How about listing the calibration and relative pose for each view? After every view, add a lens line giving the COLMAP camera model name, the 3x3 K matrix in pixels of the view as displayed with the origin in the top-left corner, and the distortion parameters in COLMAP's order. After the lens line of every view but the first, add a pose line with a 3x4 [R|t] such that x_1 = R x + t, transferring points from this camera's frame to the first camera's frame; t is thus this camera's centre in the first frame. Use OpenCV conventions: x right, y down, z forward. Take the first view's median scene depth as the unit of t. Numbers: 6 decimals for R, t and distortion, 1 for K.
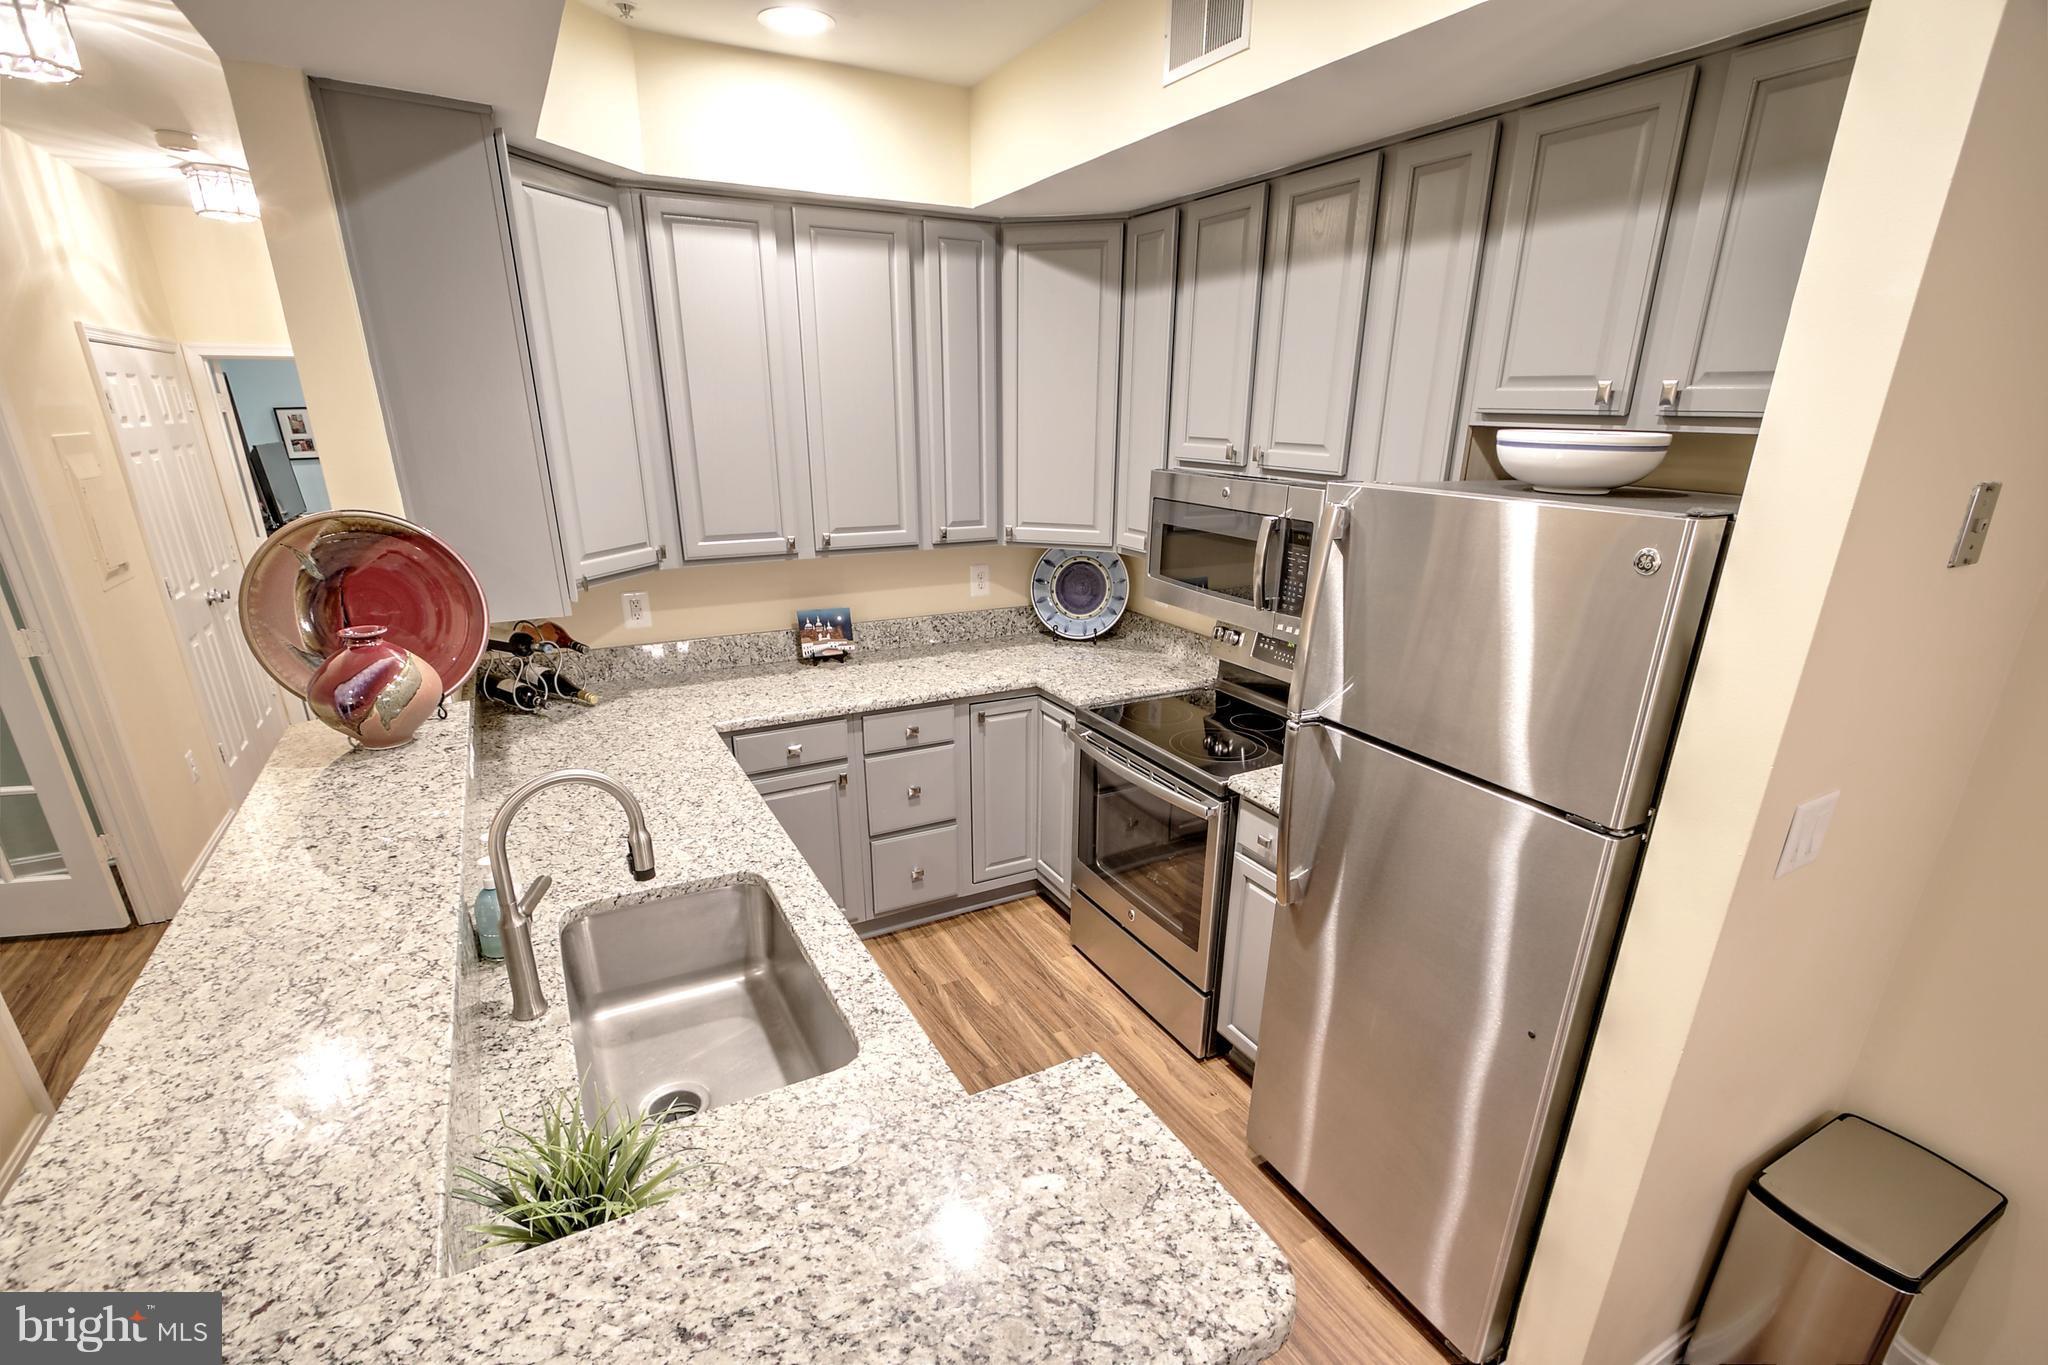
lens RADIAL K [[947.9, 0, 1020.1], [0, 947.9, 759.7], [0, 0, 1]] dist [-0.003365, 0.000170]
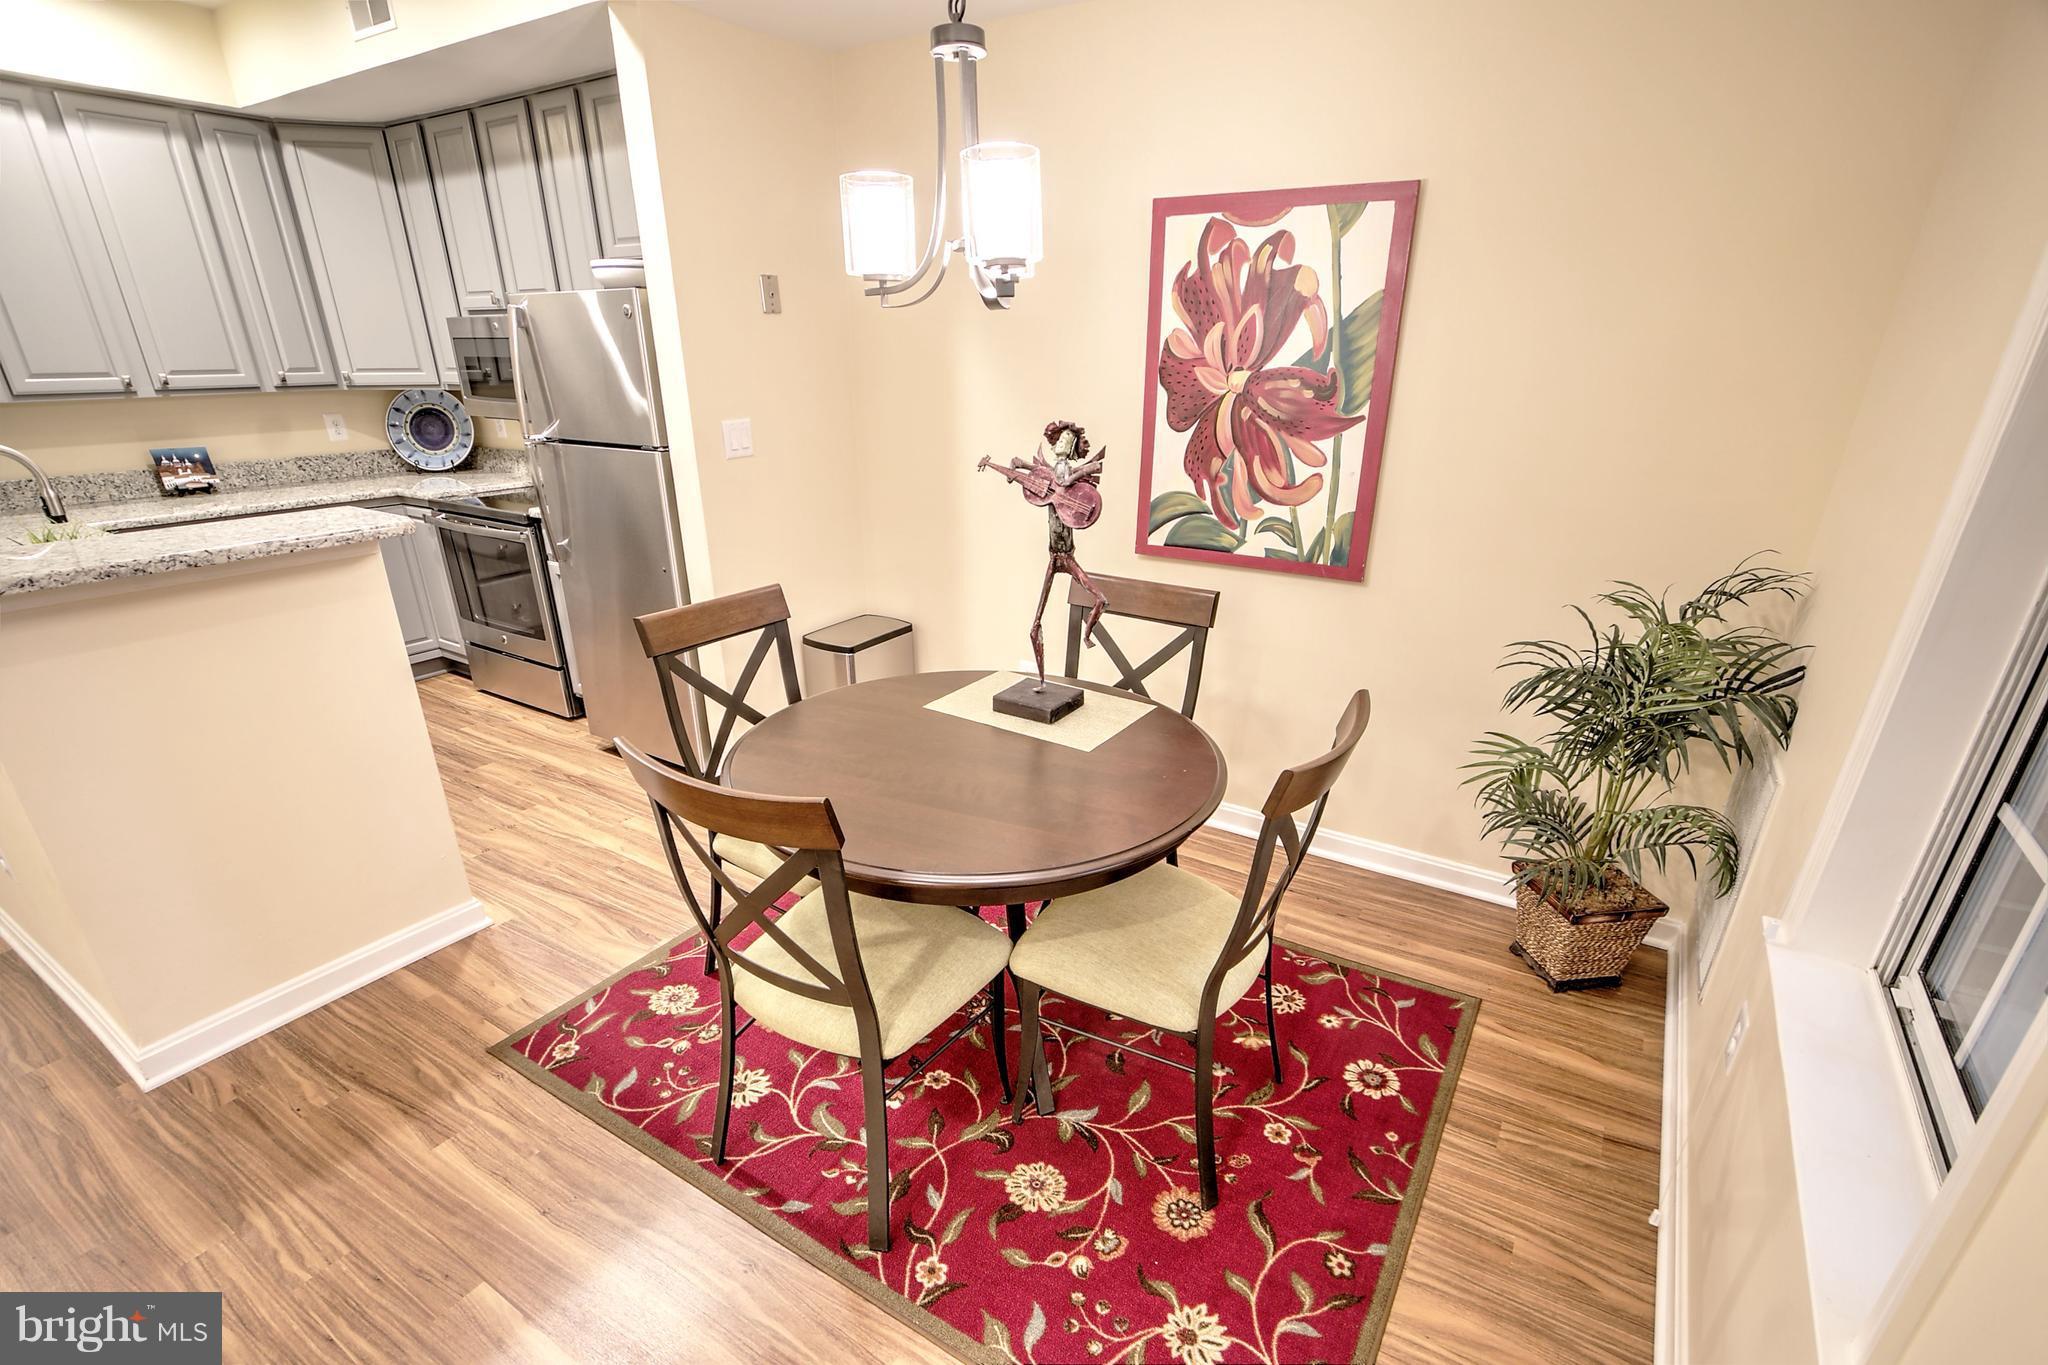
lens RADIAL K [[948.7, 0, 1032.5], [0, 948.7, 768.7], [0, 0, 1]] dist [-0.018840, 0.003769]
pose [[0.866908, -0.204074, 0.454780, 0.119894], [0.175078, 0.978884, 0.105518, 0.338166], [-0.466710, -0.011853, 0.884331, -0.609653]]
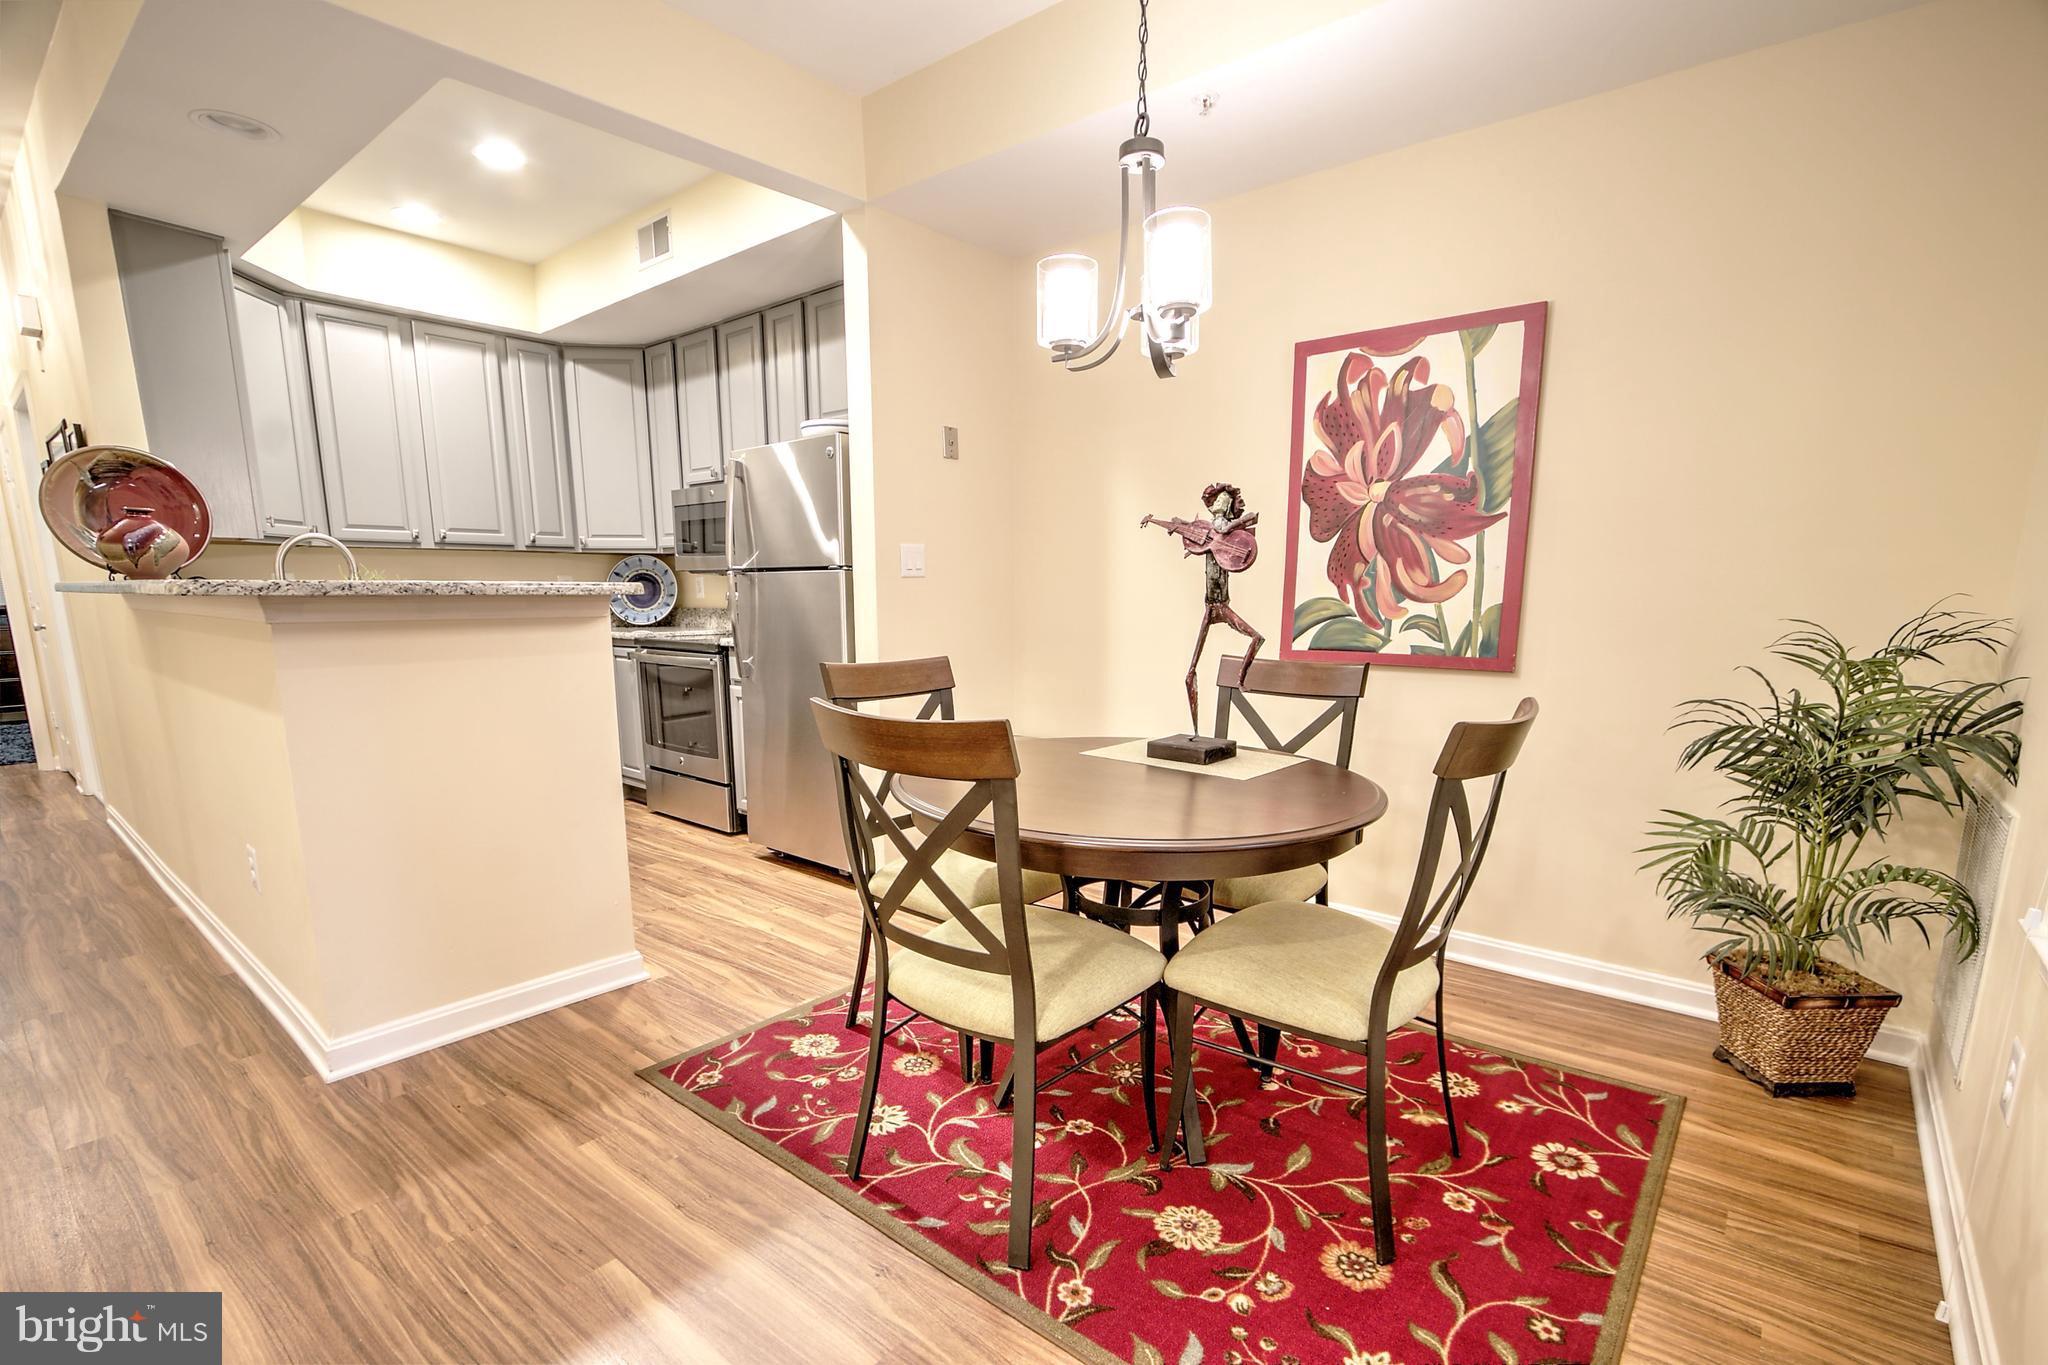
lens RADIAL K [[948.7, 0, 1032.5], [0, 948.7, 768.7], [0, 0, 1]] dist [-0.018840, 0.003769]
pose [[0.924960, -0.074838, 0.372623, 0.070461], [0.137417, 0.979946, -0.144297, 0.471342], [-0.354351, 0.184674, 0.916696, -0.603991]]
